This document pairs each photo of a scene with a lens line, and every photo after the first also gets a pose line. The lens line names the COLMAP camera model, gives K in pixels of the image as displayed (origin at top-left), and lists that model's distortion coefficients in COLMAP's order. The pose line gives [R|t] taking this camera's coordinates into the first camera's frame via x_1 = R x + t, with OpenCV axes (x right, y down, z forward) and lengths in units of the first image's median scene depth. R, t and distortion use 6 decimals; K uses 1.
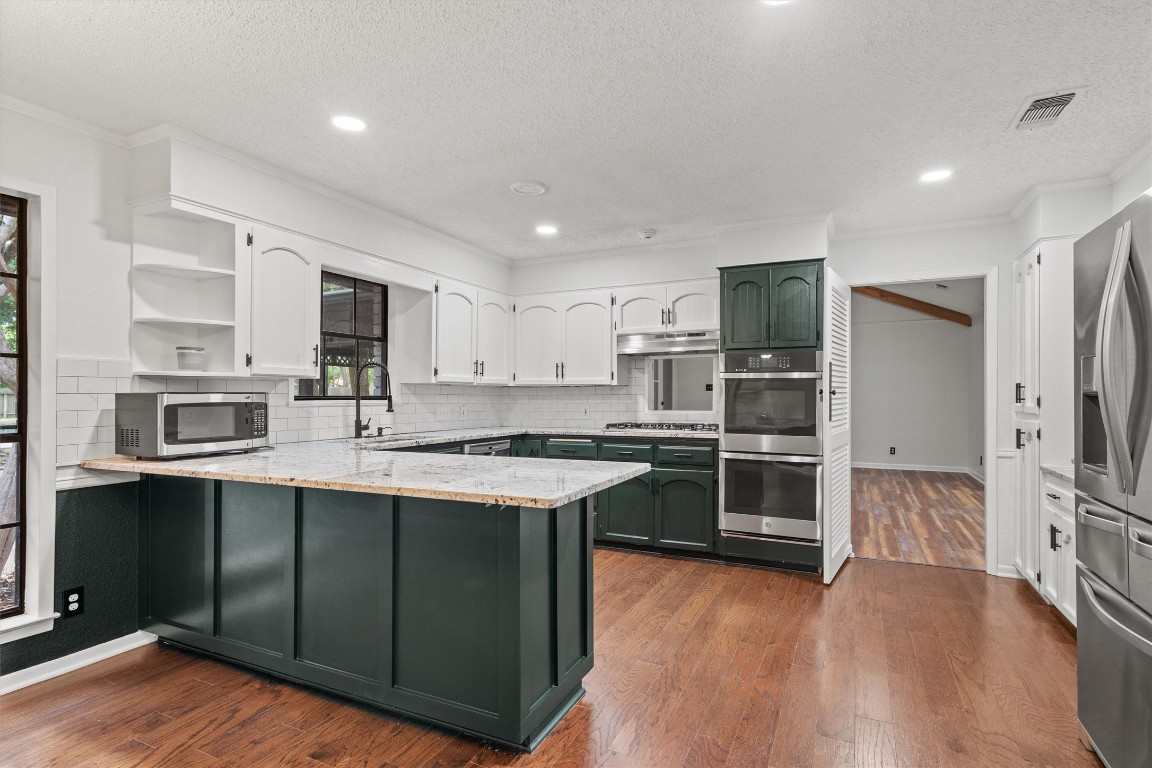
lens RADIAL K [[600.4, 0, 580.5], [0, 600.4, 391.5], [0, 0, 1]] dist [0.003304, -0.000146]
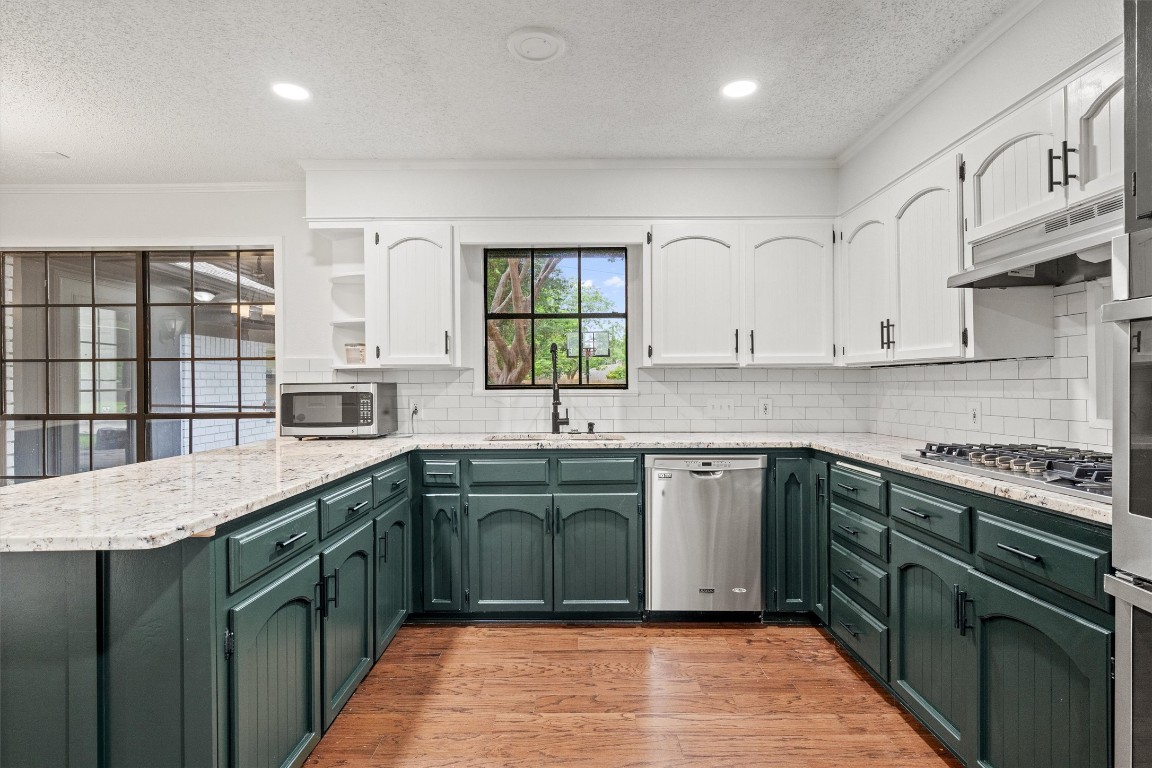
lens RADIAL K [[578.1, 0, 571.3], [0, 578.1, 381.2], [0, 0, 1]] dist [-0.000856, 0.000101]
pose [[0.418357, -0.006824, -0.908257, 0.348909], [0.013042, 0.999914, -0.001505, 0.003546], [0.908189, -0.011216, 0.418410, 0.595011]]
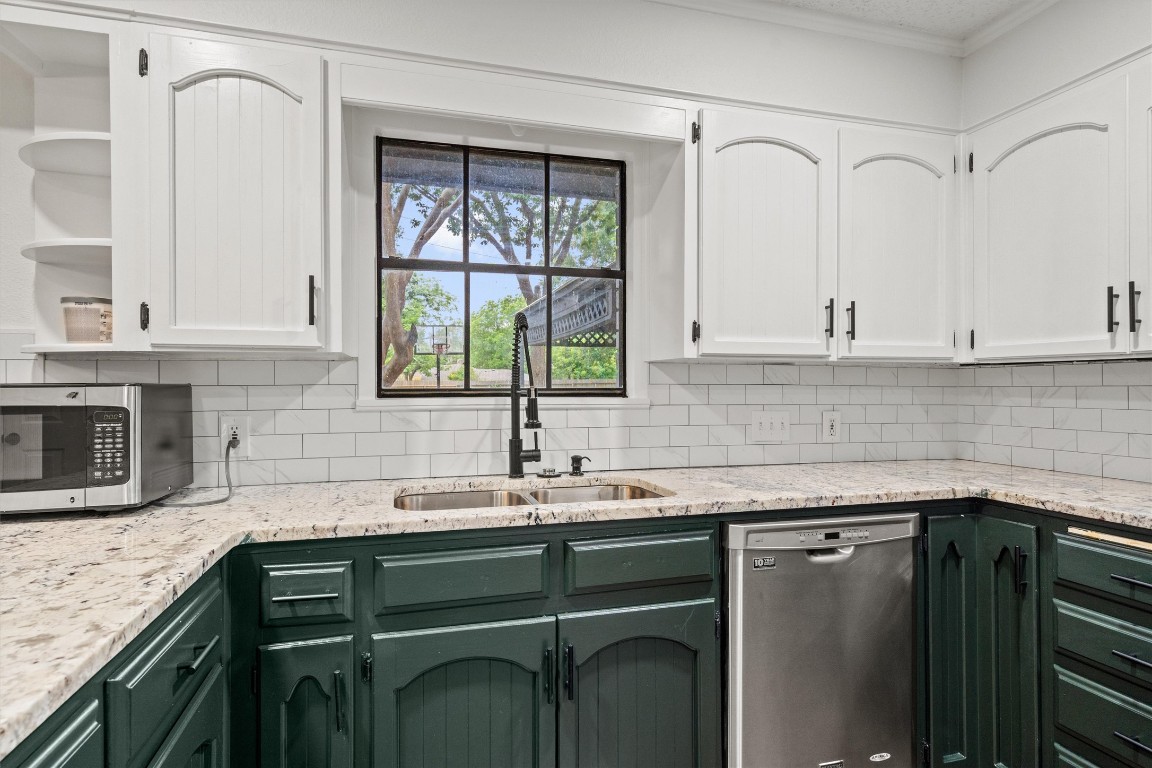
lens RADIAL K [[600.4, 0, 570.5], [0, 600.4, 383.3], [0, 0, 1]] dist [0.003304, -0.000146]
pose [[0.648597, -0.003140, -0.761125, 0.020376], [0.007403, 0.999970, 0.002183, 0.001718], [0.761096, -0.007051, 0.648601, 0.638818]]
